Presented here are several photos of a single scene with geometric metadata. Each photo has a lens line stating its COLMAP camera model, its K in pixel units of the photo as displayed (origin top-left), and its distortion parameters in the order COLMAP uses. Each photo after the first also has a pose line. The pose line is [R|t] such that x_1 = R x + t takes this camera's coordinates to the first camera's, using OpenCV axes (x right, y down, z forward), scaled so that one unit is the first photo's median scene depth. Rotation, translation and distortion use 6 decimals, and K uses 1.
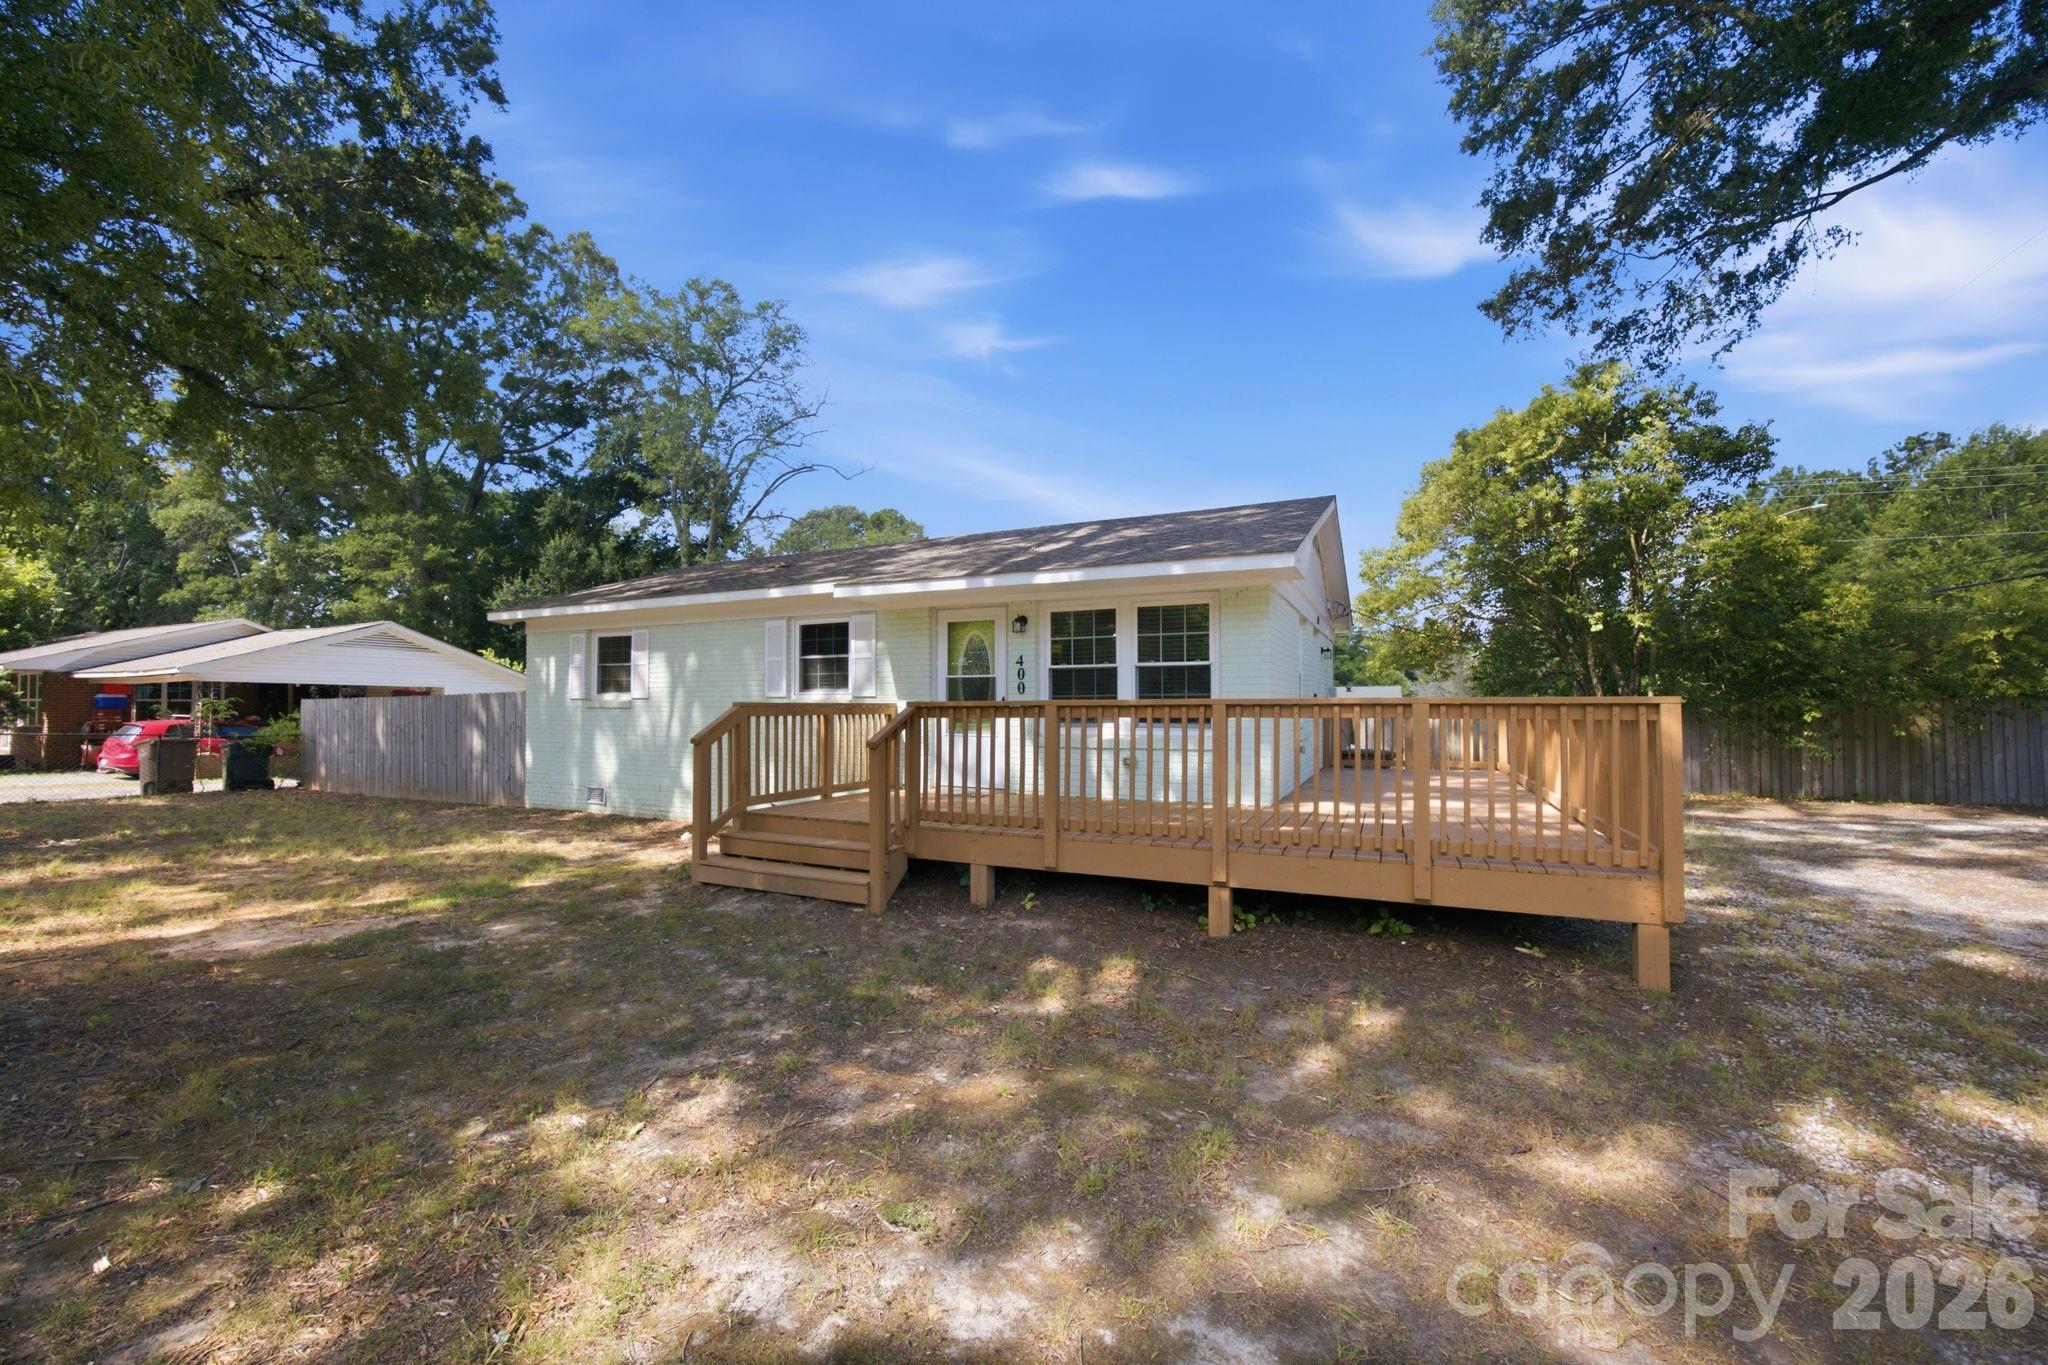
lens RADIAL K [[804.9, 0, 1014.2], [0, 804.9, 691.1], [0, 0, 1]] dist [-0.022698, 0.000382]
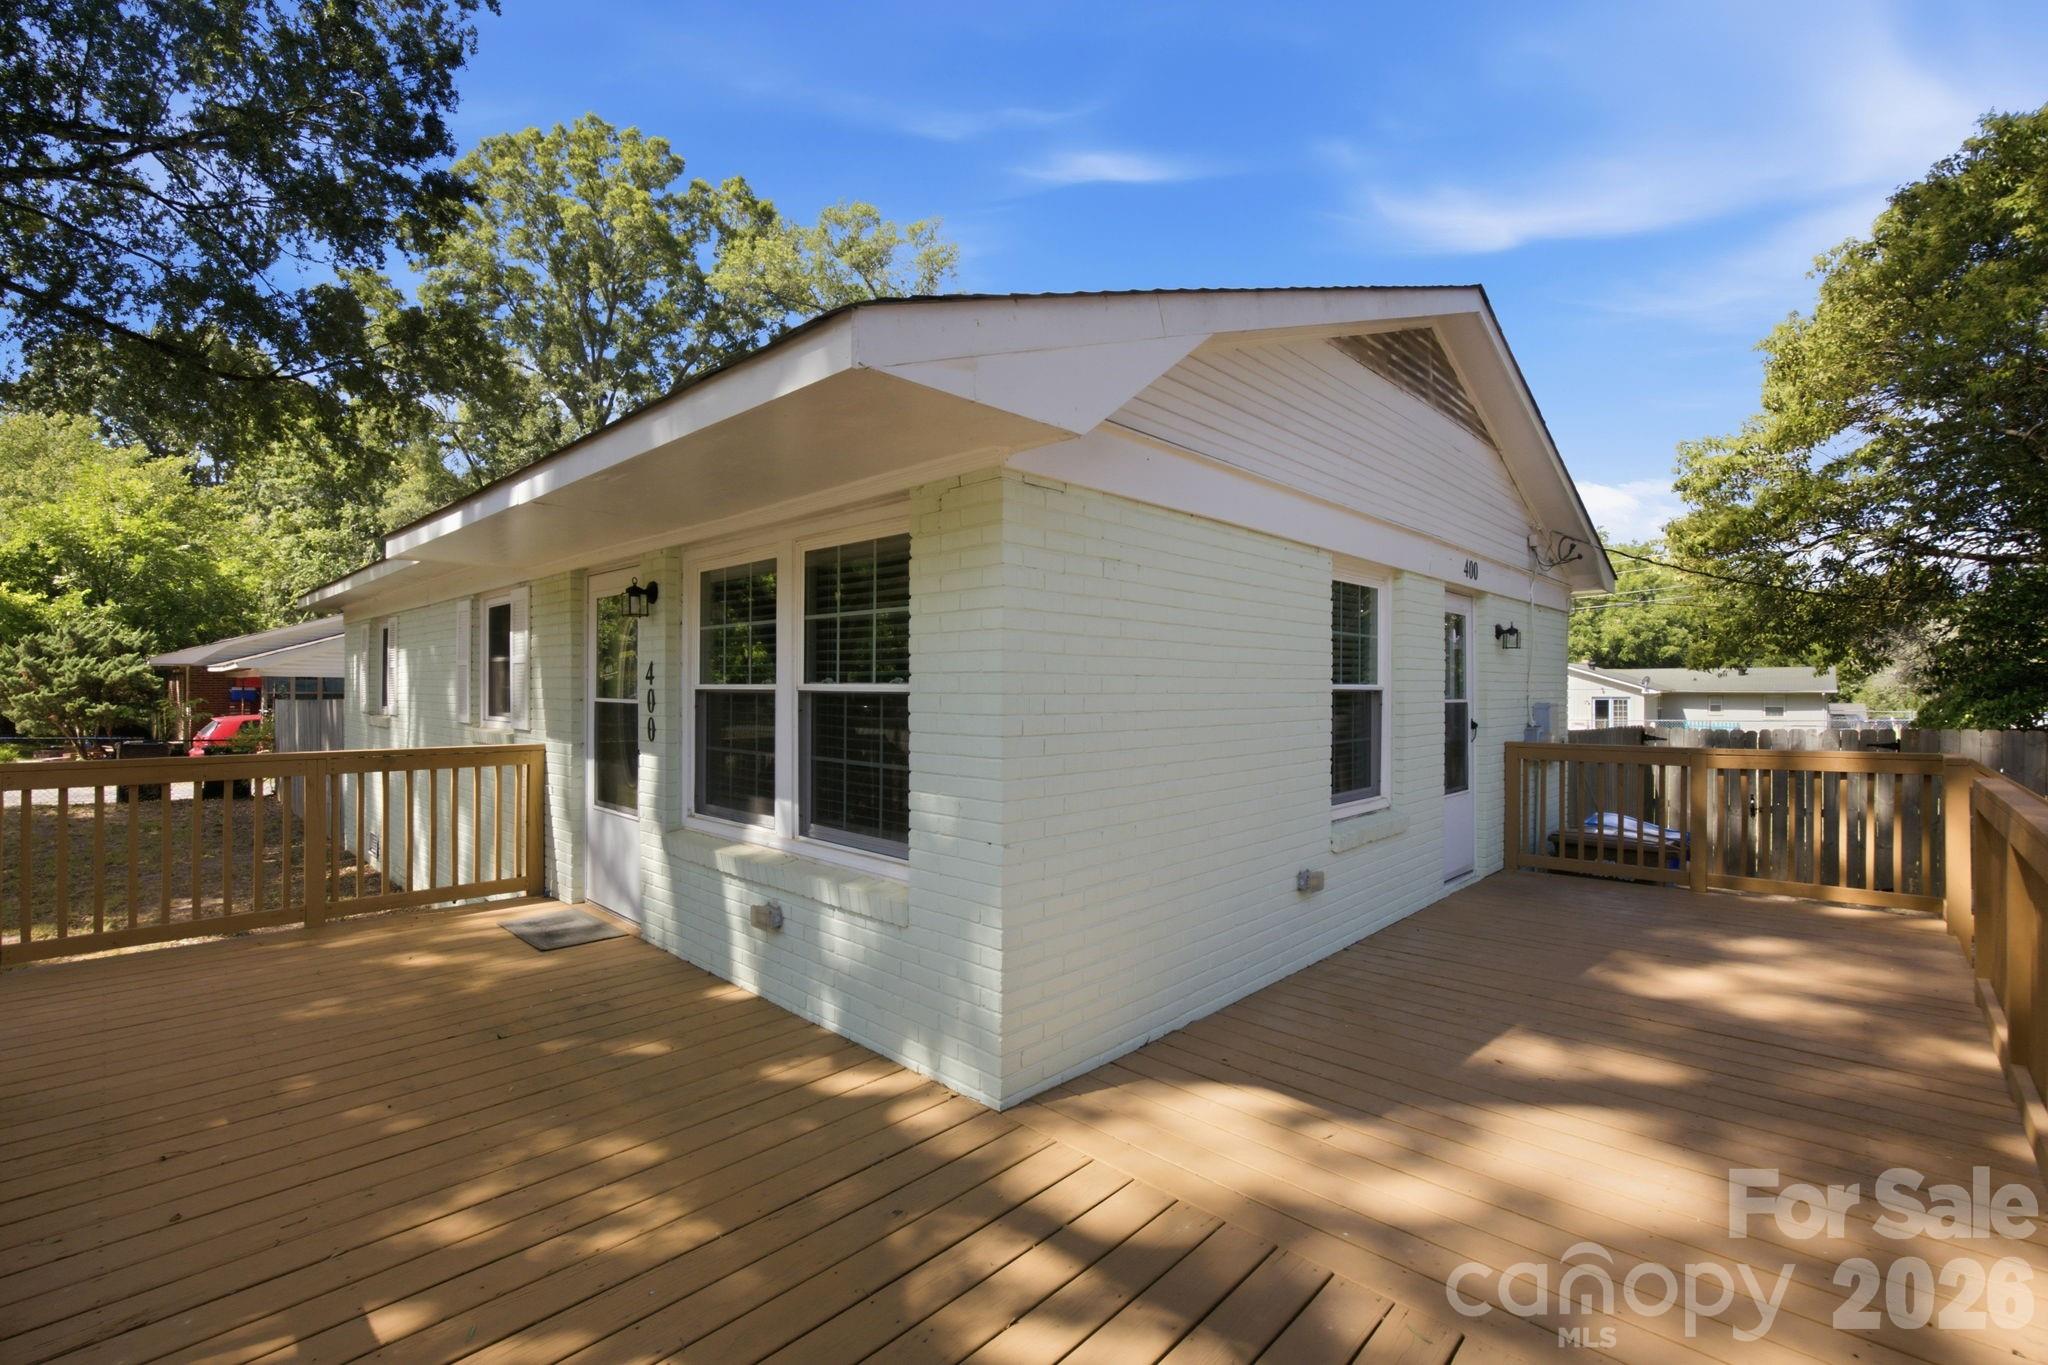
lens RADIAL K [[890.2, 0, 1005.1], [0, 890.2, 682.5], [0, 0, 1]] dist [-0.001515, 0.000169]
pose [[0.950632, 0.001061, -0.310319, 0.285990], [0.003776, 0.999881, 0.014986, -0.030856], [0.310297, -0.015418, 0.950514, 0.415940]]
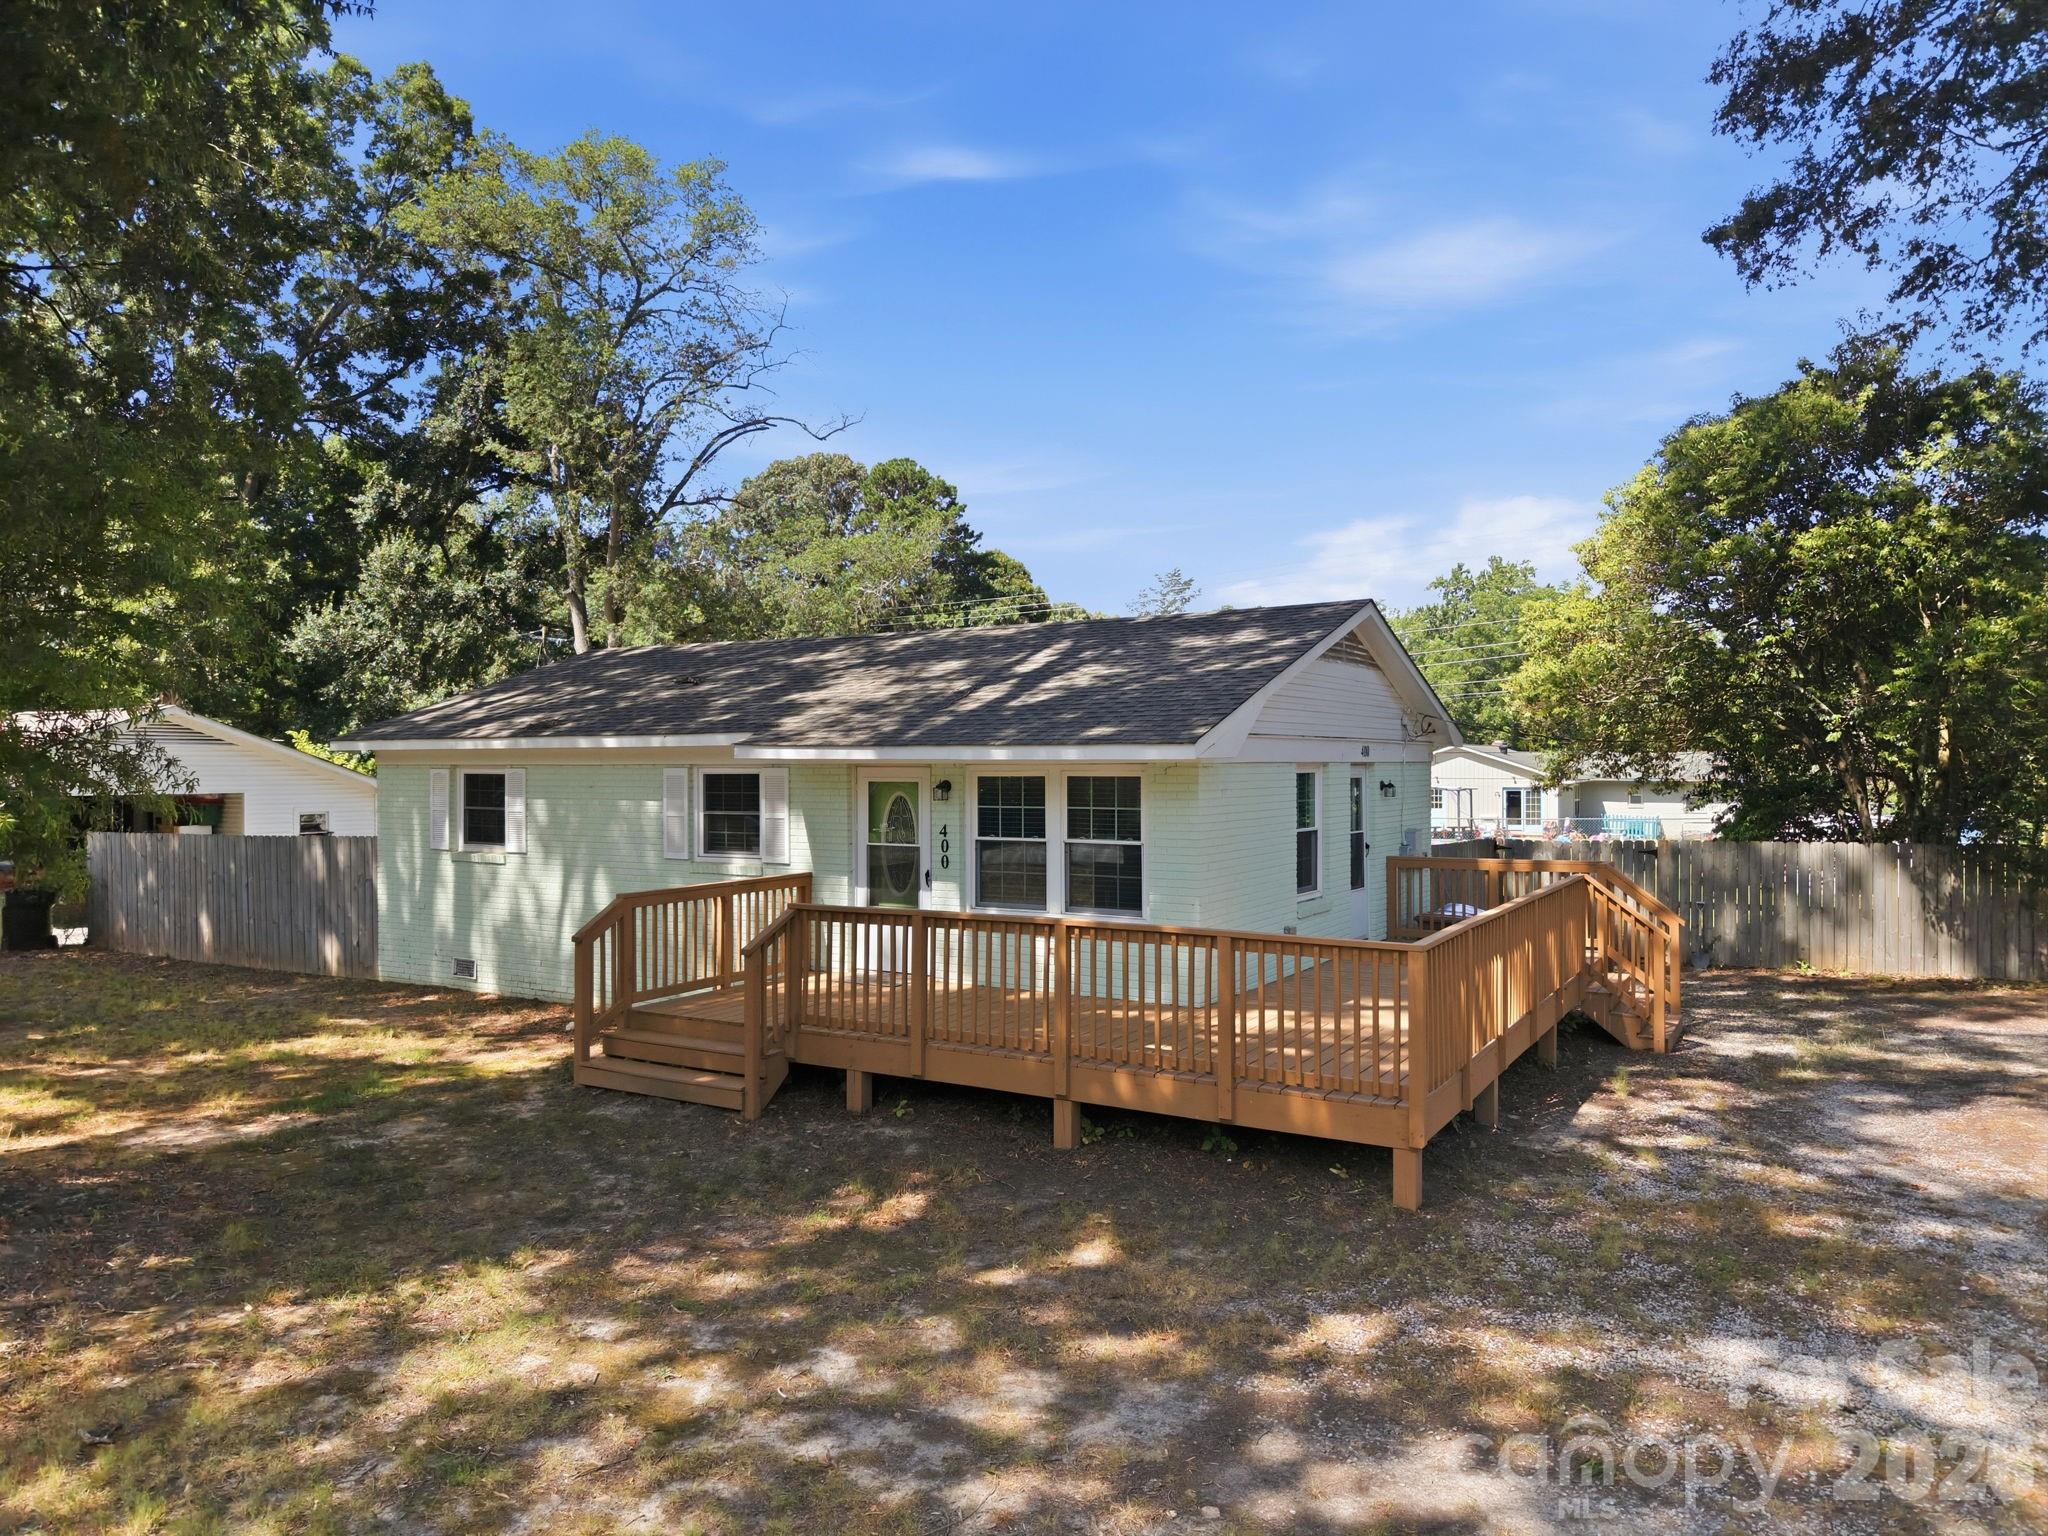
lens RADIAL K [[1383.0, 0, 1017.3], [0, 1383.0, 757.7], [0, 0, 1]] dist [0.028602, -0.054094]
pose [[0.996529, -0.001439, -0.083237, 0.159936], [0.002839, 0.999857, 0.016699, -0.107148], [0.083201, -0.016878, 0.996390, -0.365076]]
